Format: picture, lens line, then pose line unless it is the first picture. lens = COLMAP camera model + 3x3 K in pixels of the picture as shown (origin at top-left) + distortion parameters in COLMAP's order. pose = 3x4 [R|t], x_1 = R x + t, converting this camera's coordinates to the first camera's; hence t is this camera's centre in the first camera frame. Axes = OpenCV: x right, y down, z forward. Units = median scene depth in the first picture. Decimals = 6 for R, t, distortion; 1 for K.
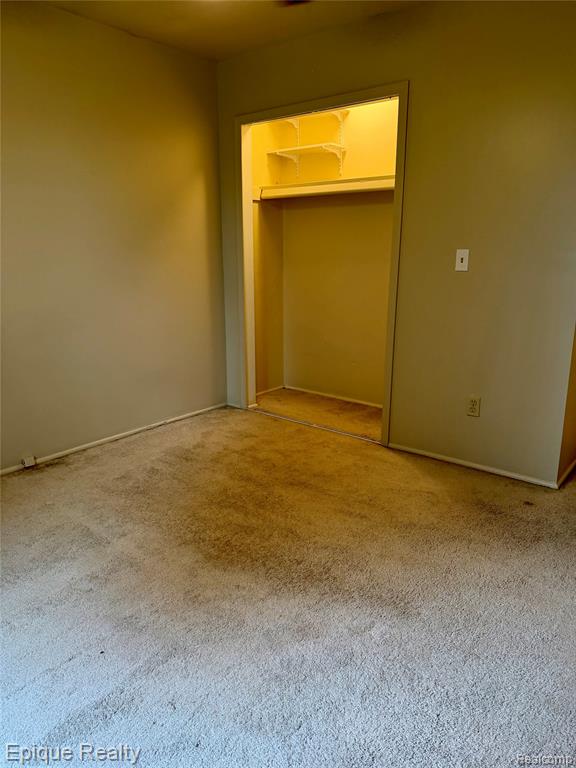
lens RADIAL K [[541.9, 0, 285.1], [0, 541.9, 385.3], [0, 0, 1]] dist [0.088466, -0.102117]
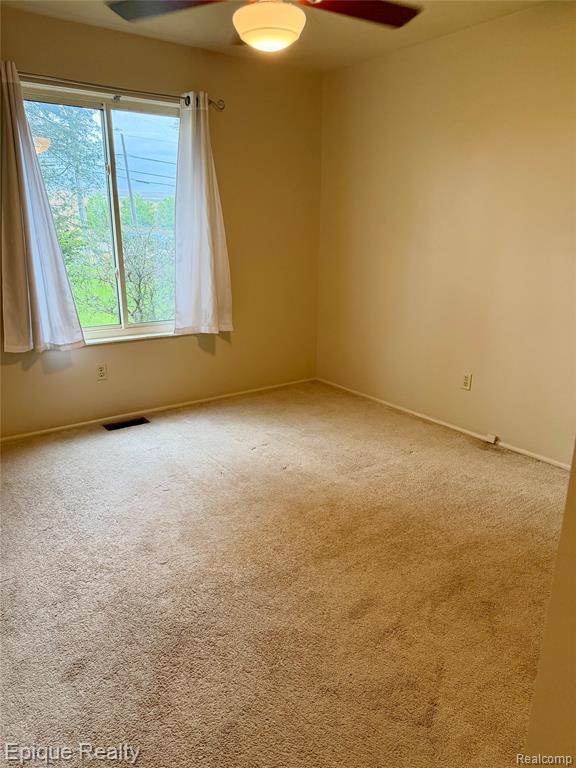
lens RADIAL K [[541.9, 0, 285.1], [0, 541.9, 385.3], [0, 0, 1]] dist [0.088466, -0.102117]
pose [[-0.263220, 0.274441, -0.924877, 0.751780], [-0.241810, 0.909313, 0.338641, -0.274354], [0.933940, 0.312782, -0.172987, 0.893940]]
